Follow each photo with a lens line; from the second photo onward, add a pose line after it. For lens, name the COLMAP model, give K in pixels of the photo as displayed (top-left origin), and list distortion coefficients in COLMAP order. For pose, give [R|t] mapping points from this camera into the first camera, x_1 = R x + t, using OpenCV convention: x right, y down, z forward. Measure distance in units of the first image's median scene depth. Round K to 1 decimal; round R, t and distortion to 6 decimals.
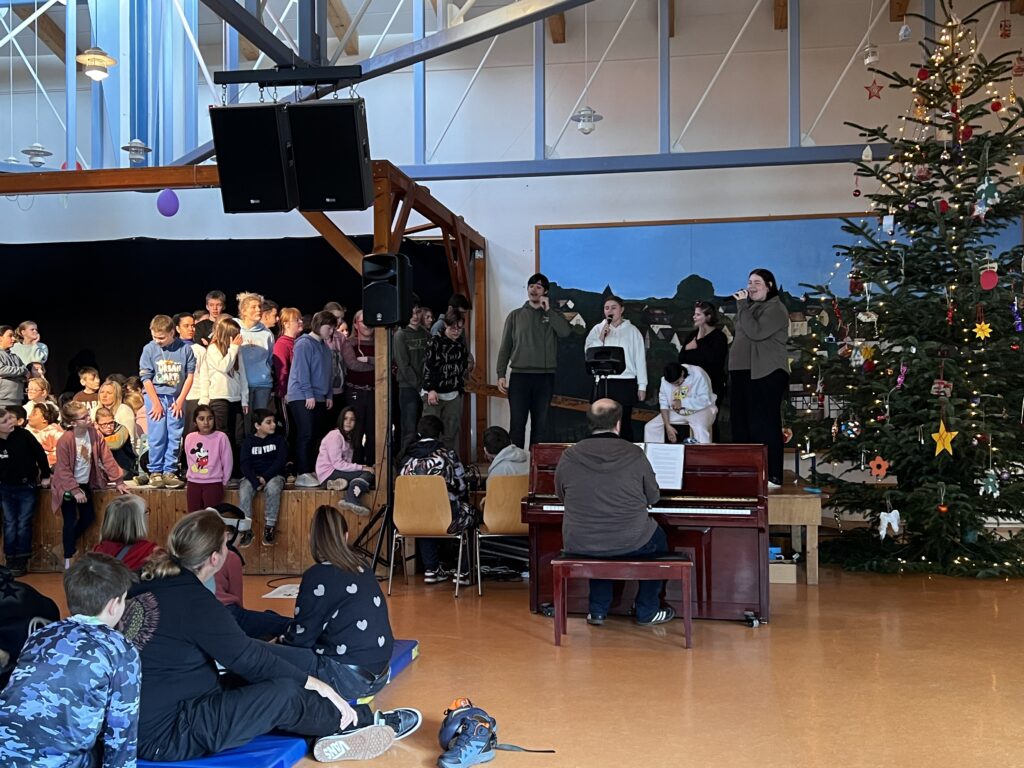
lens RADIAL K [[1065.2, 0, 512.0], [0, 1065.2, 384.0], [0, 0, 1]] dist [0.192932, -0.426535]
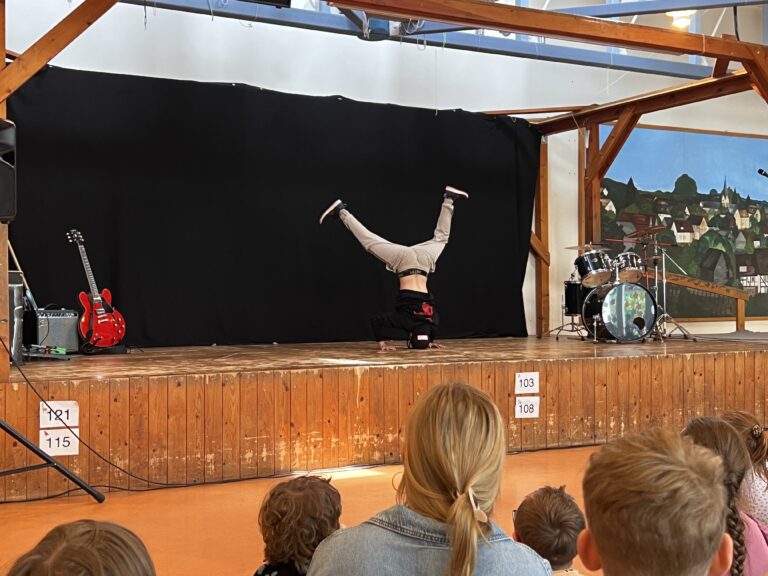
lens RADIAL K [[1023.2, 0, 384.0], [0, 1023.2, 288.0], [0, 0, 1]] dist [0.119241, -0.060623]
pose [[0.776610, 0.006519, 0.629947, -0.834487], [-0.009259, 0.999957, 0.001066, 0.028155], [-0.629913, -0.006660, 0.776637, 0.315556]]
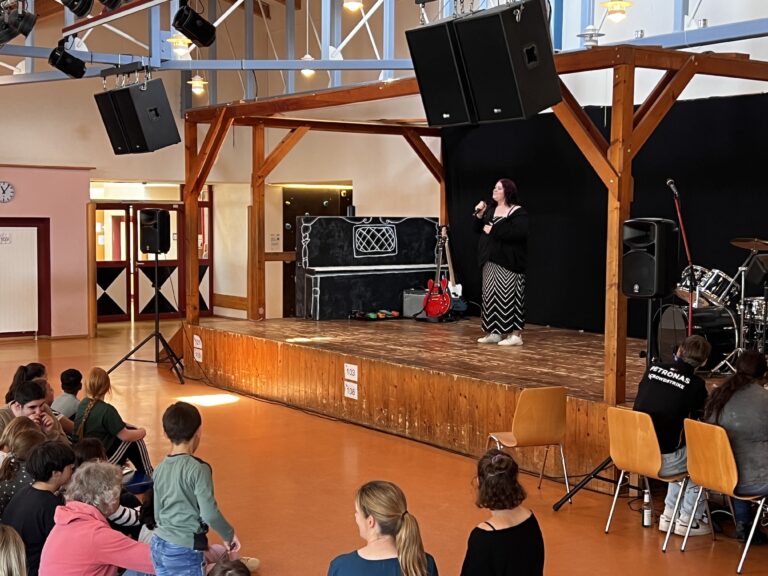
lens RADIAL K [[1142.4, 0, 384.0], [0, 1142.4, 288.0], [0, 0, 1]] dist [0.258754, -0.909300]
pose [[0.707879, 0.056047, -0.704106, 0.313115], [0.002208, 0.996666, 0.081556, -0.059377], [0.706330, -0.059286, 0.705396, 0.109662]]
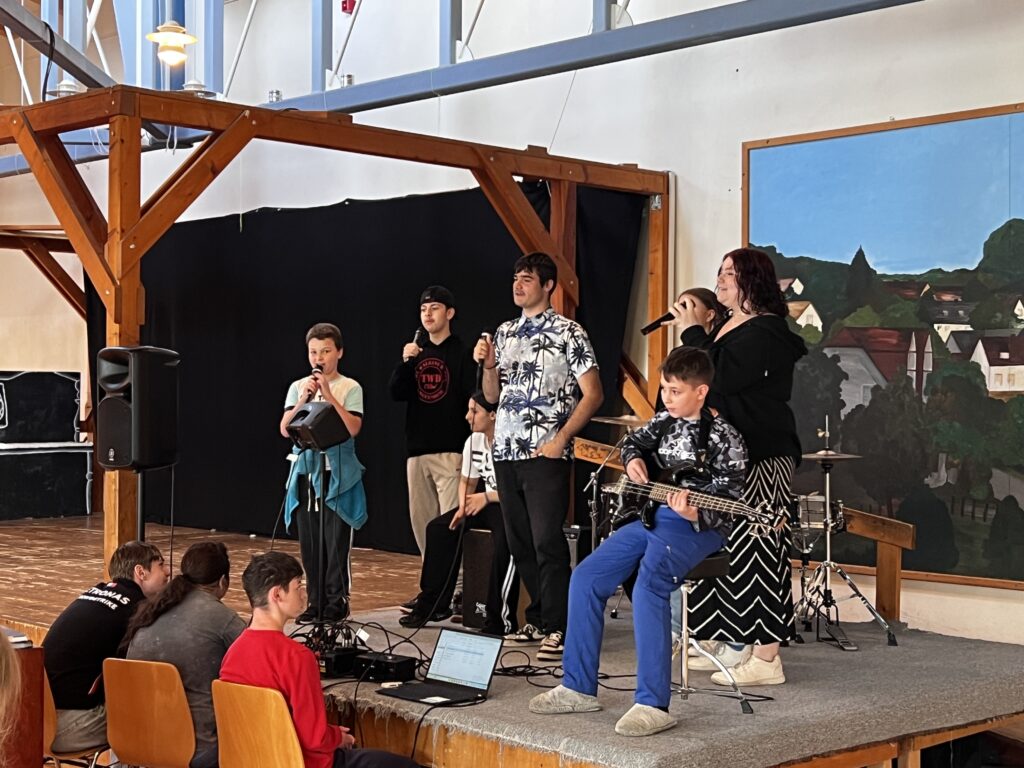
lens RADIAL K [[1571.1, 0, 512.0], [0, 1571.1, 384.0], [0, 0, 1]] dist [0.278897, -1.141930]
pose [[0.816493, 0.005931, -0.577325, 0.405409], [0.001945, 0.999913, 0.013023, -0.038351], [0.577352, -0.011756, 0.816411, 0.287249]]
